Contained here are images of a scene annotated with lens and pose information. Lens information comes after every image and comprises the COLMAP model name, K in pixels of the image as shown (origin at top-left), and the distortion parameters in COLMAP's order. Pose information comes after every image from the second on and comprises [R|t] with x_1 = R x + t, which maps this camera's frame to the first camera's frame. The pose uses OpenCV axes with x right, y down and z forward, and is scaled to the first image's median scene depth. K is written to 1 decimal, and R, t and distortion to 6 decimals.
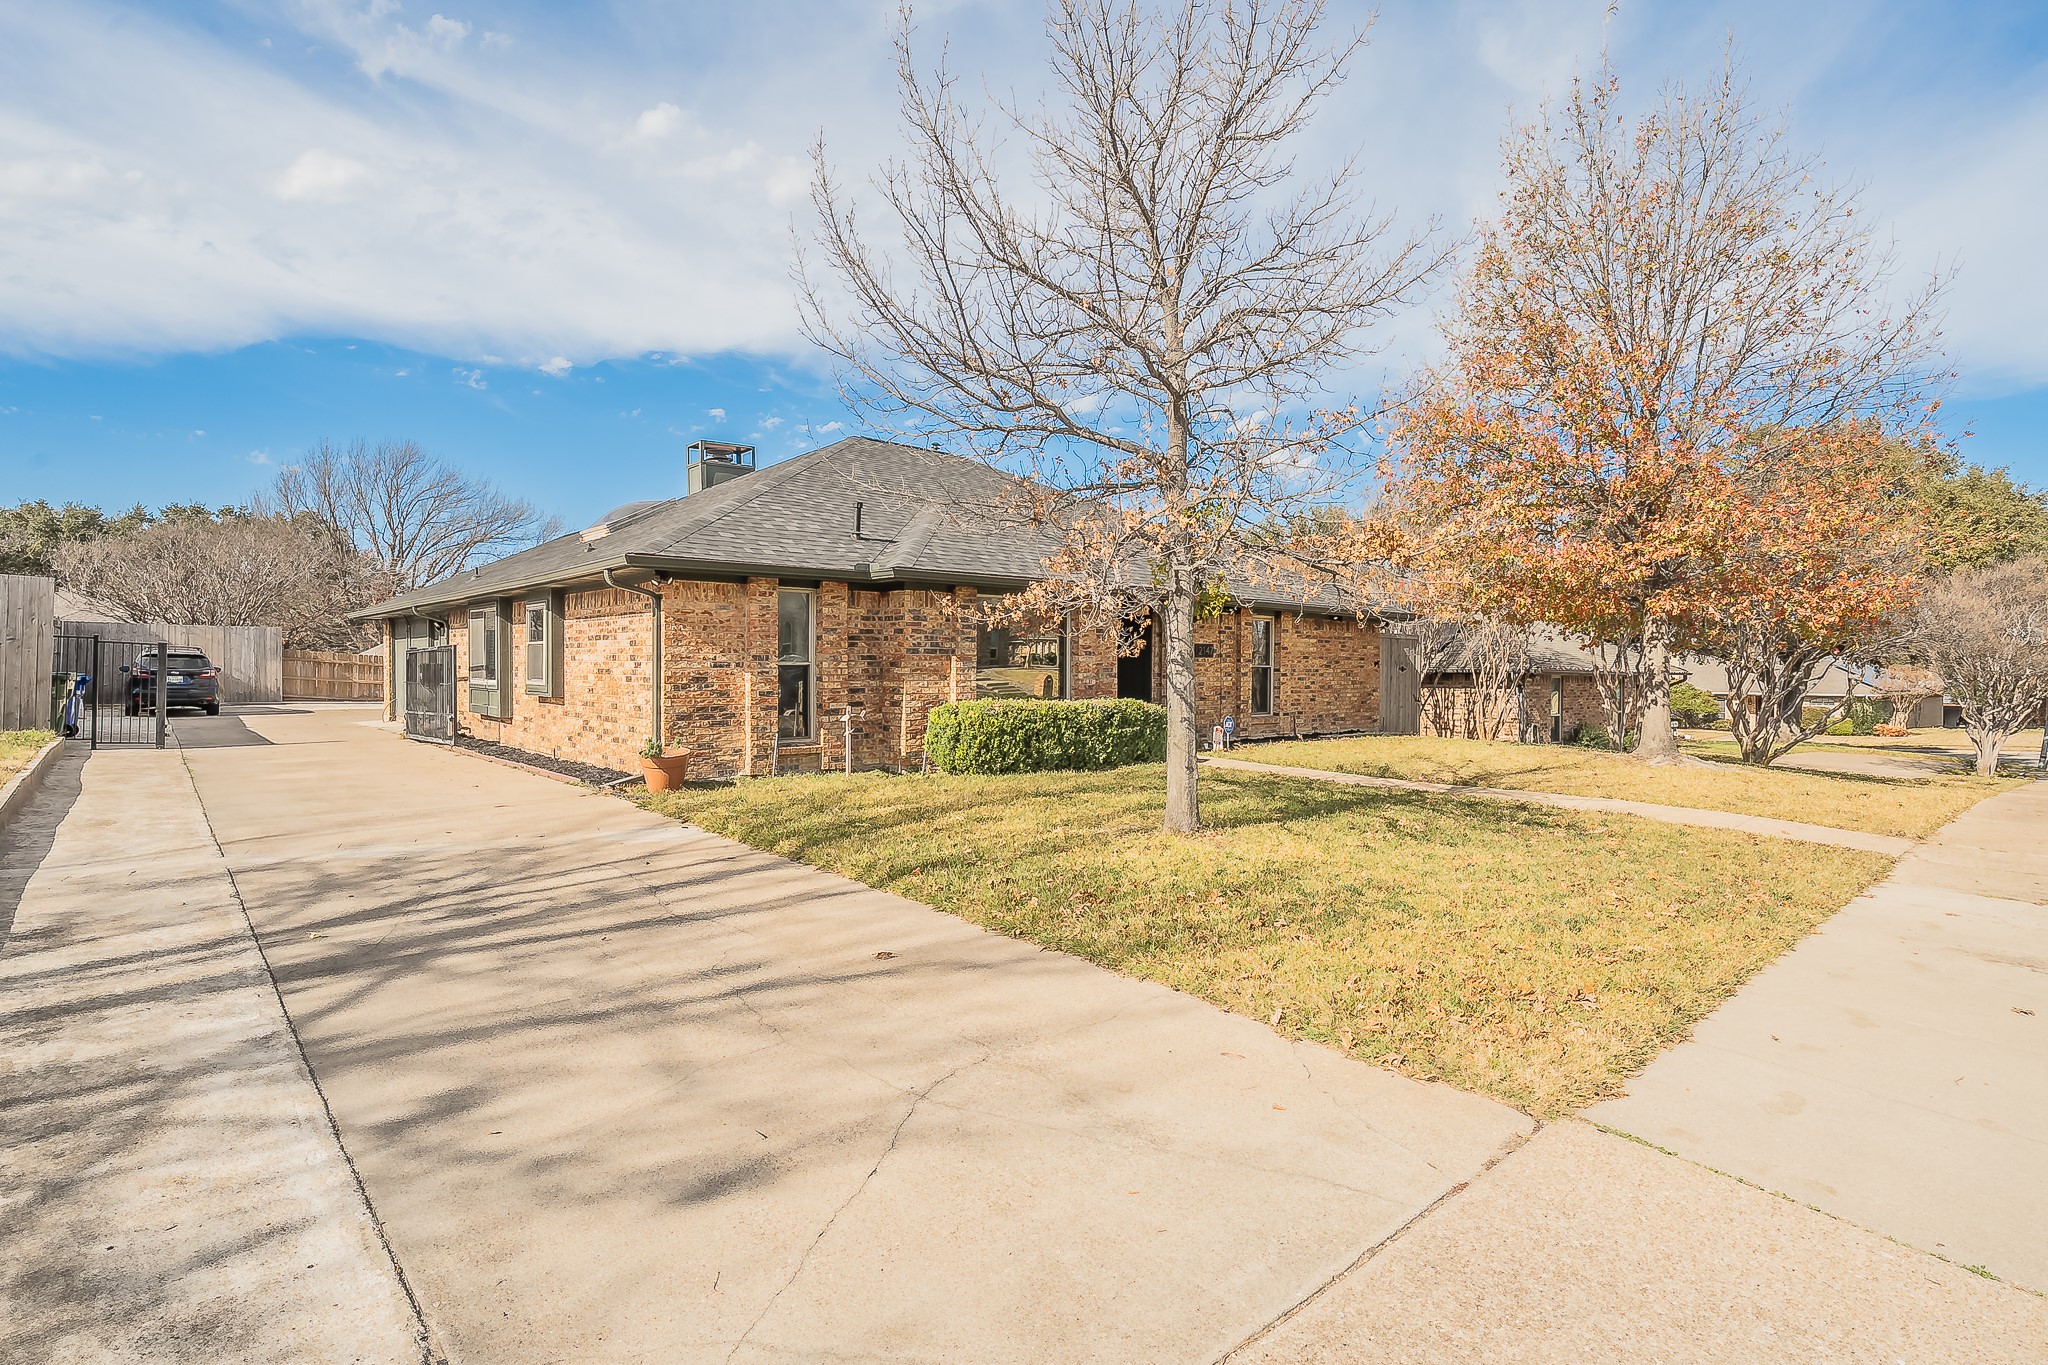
lens RADIAL K [[990.6, 0, 1025.4], [0, 990.6, 677.0], [0, 0, 1]] dist [-0.002371, -0.000138]
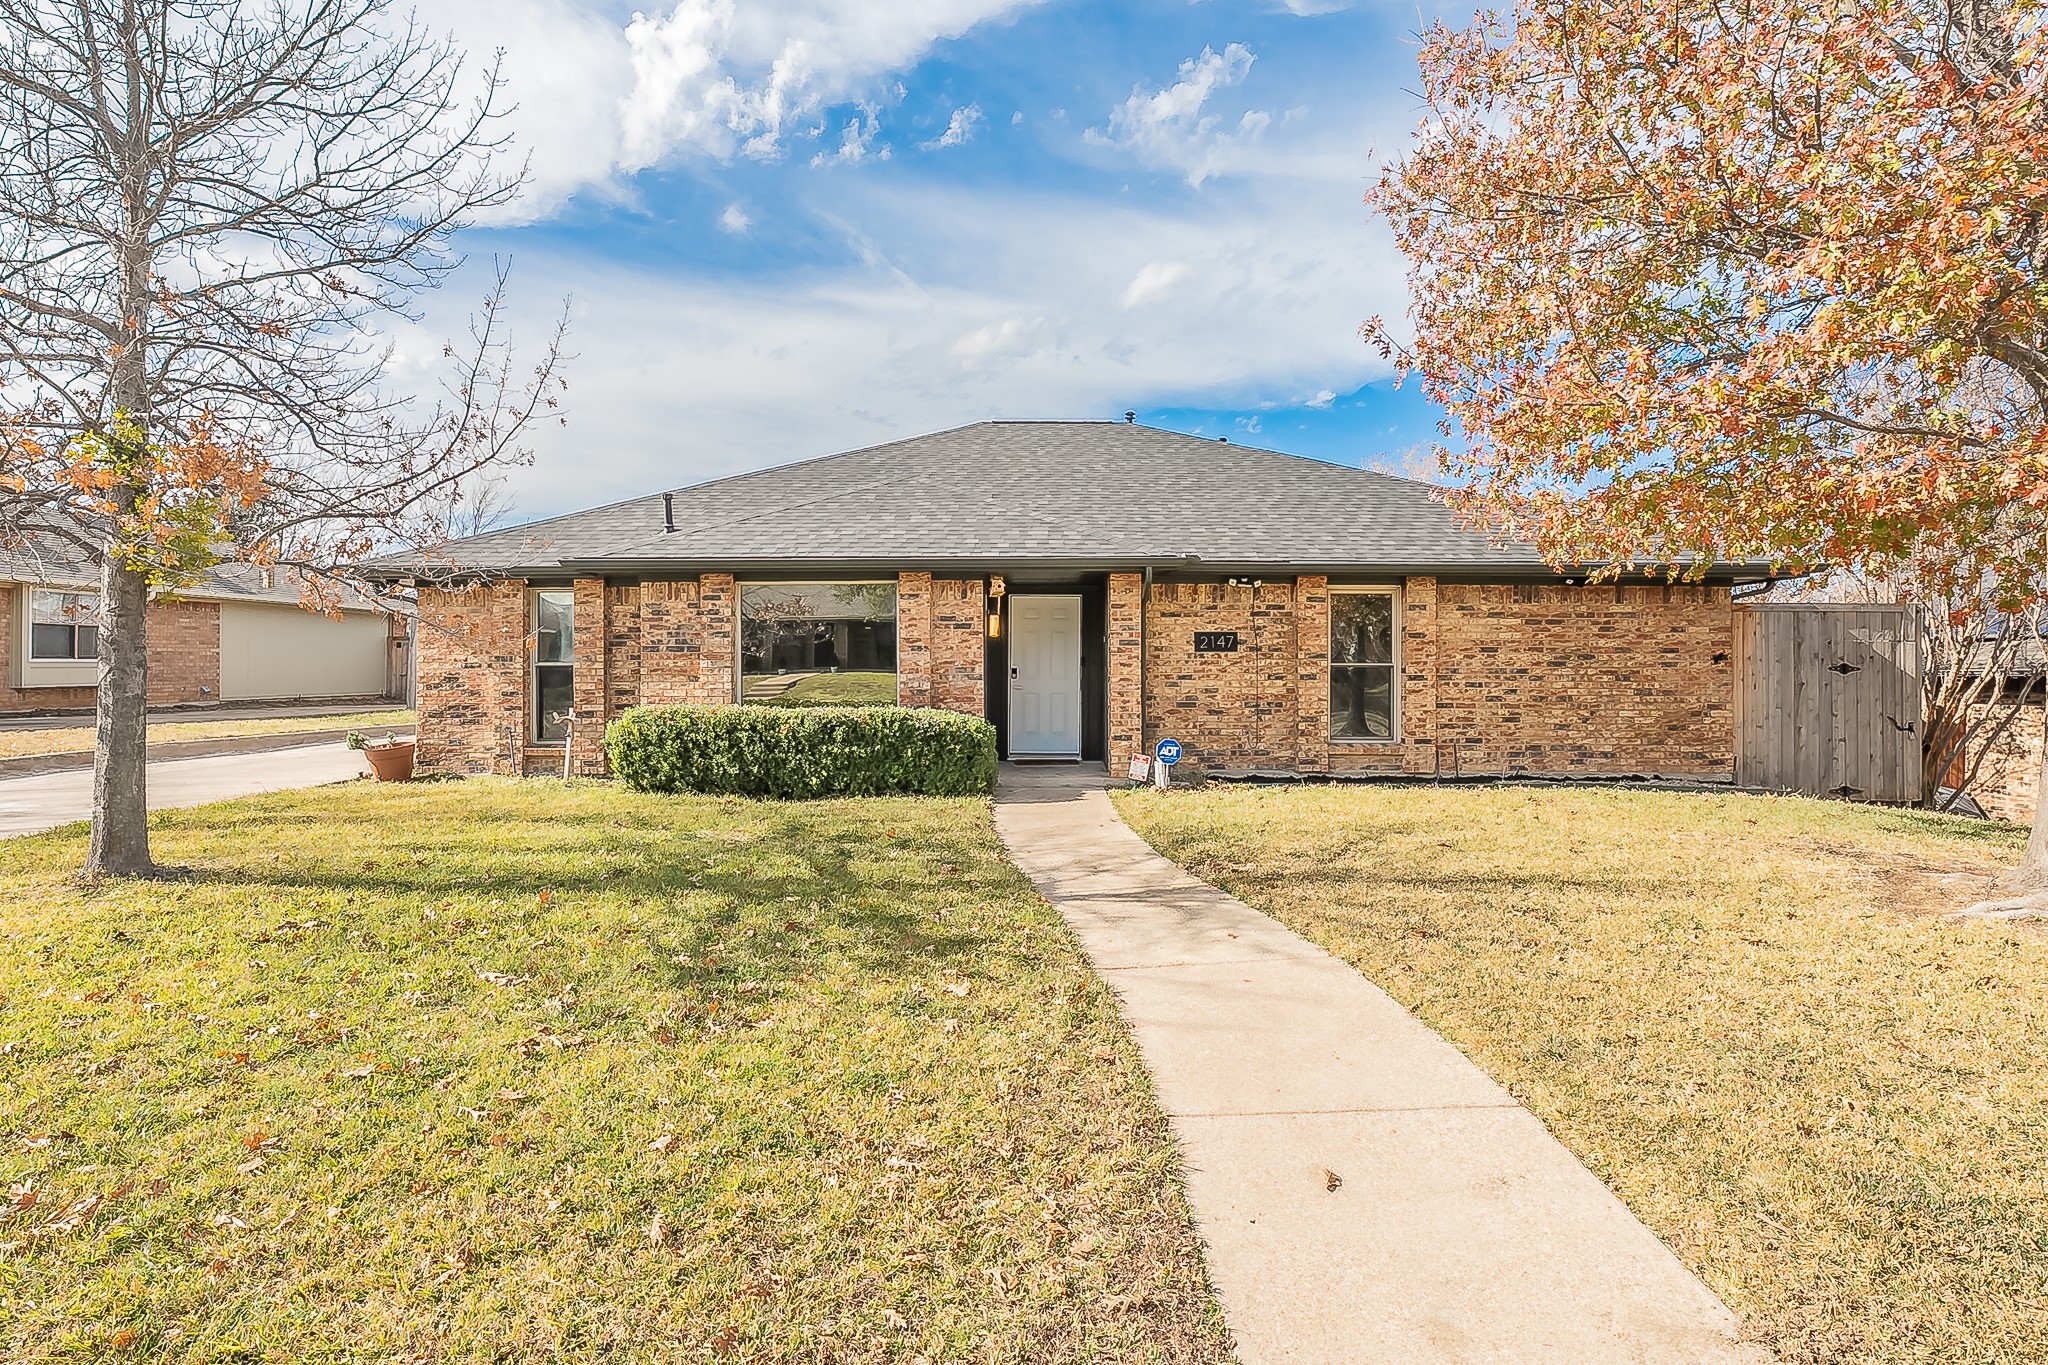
lens RADIAL K [[968.6, 0, 1024.9], [0, 968.6, 671.4], [0, 0, 1]] dist [0.002305, 0.000079]
pose [[0.740036, -0.005939, -0.672541, 0.739304], [-0.004203, 0.999901, -0.013455, 0.004515], [0.672554, 0.012784, 0.739938, 0.576651]]
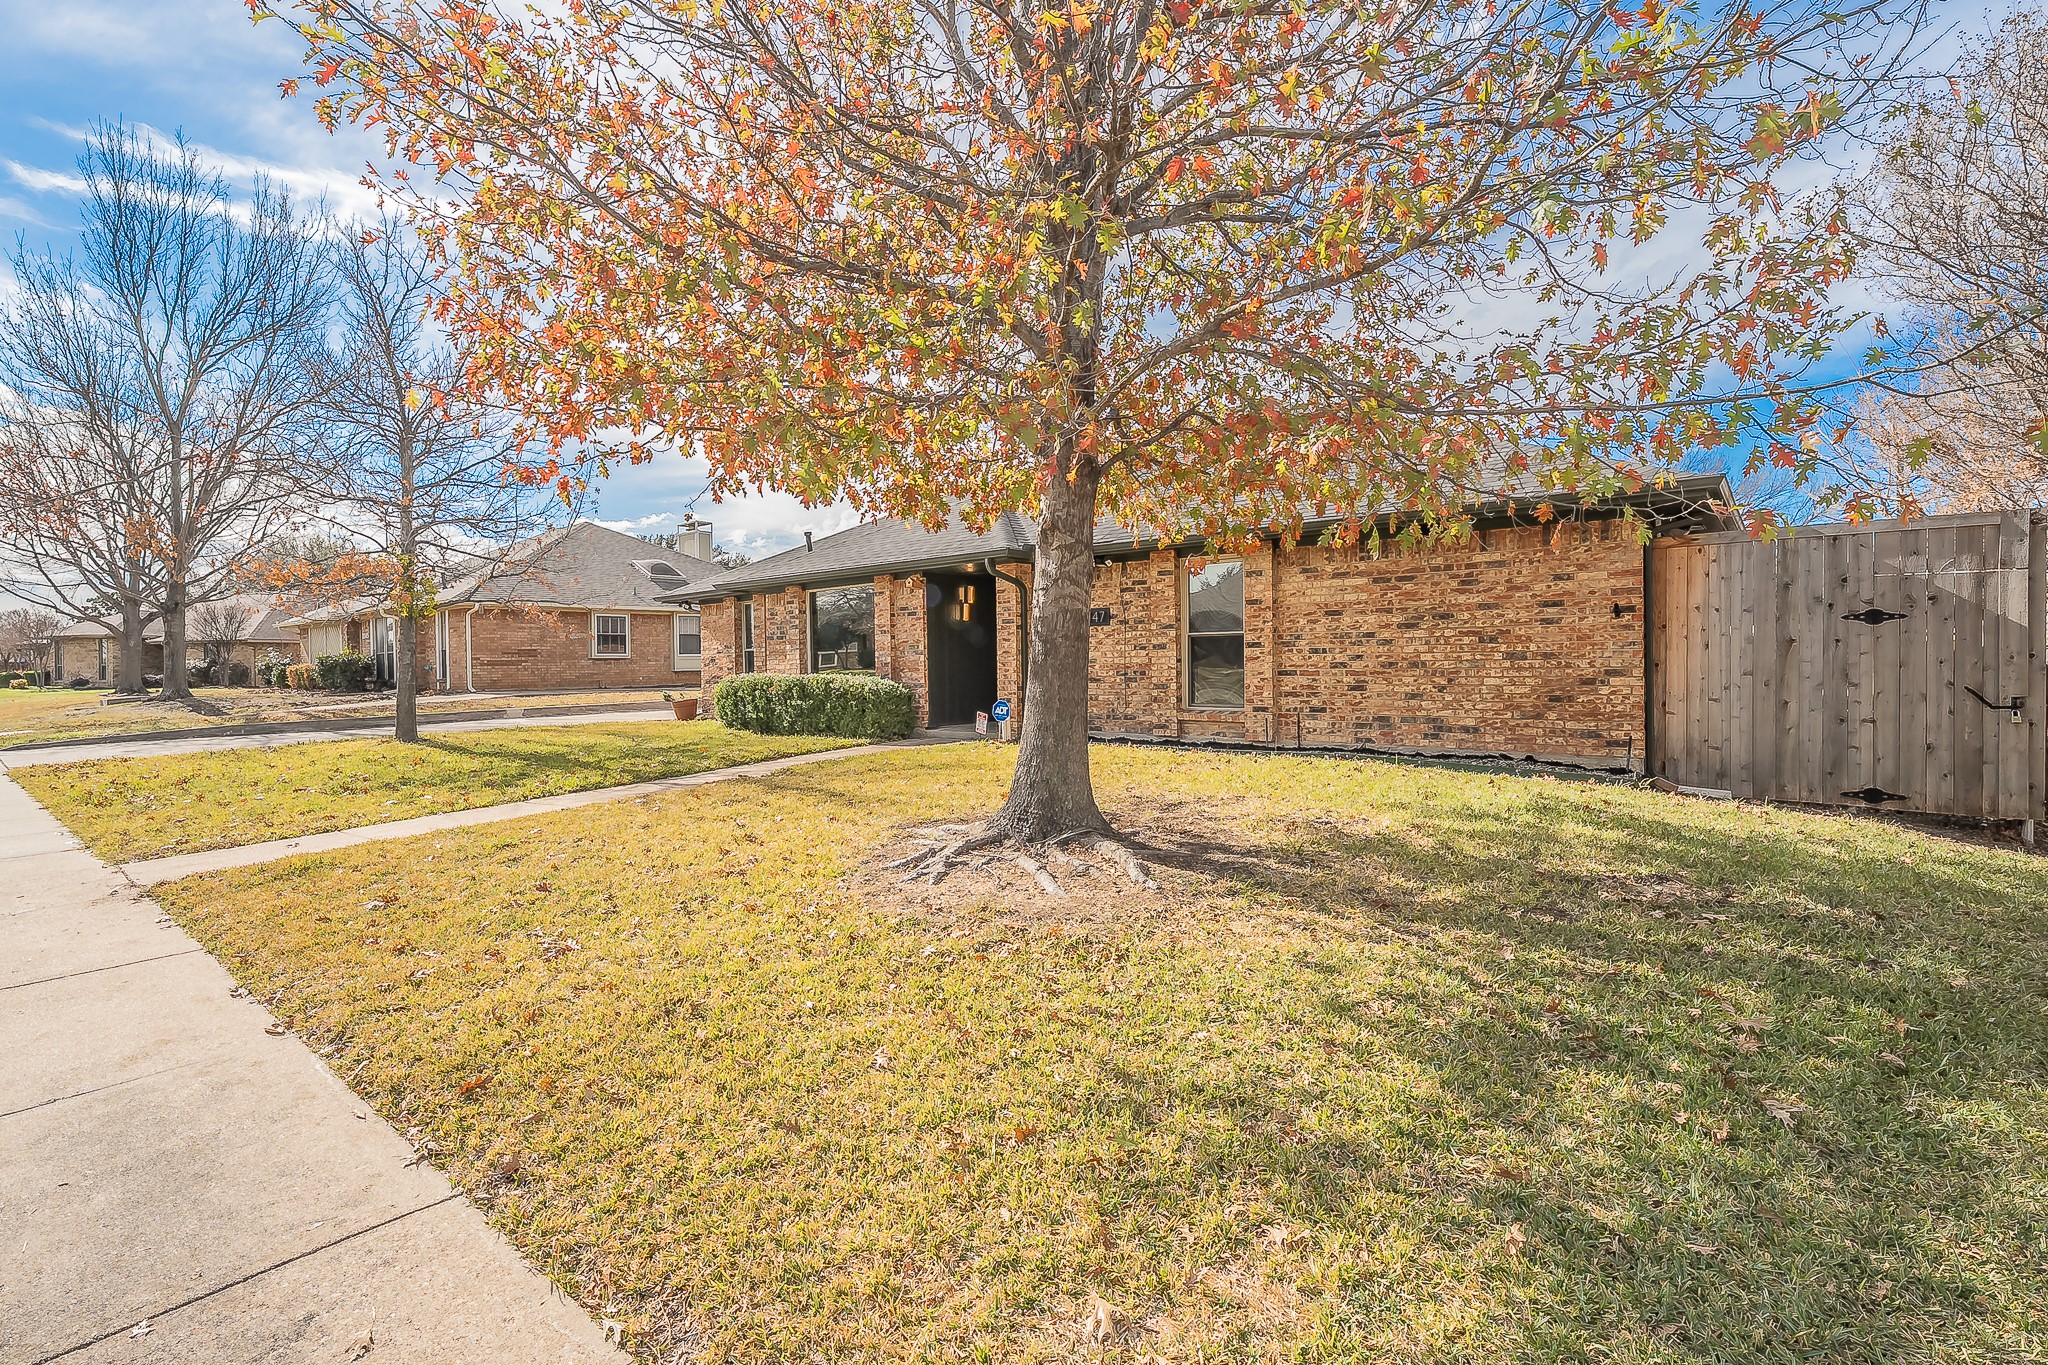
lens RADIAL K [[948.5, 0, 1017.2], [0, 948.5, 691.0], [0, 0, 1]] dist [0.001985, 0.000160]
pose [[0.134499, 0.018880, -0.990734, 1.251419], [0.001572, 0.999813, 0.019266, 0.022411], [0.990912, -0.004149, 0.134444, 1.168520]]
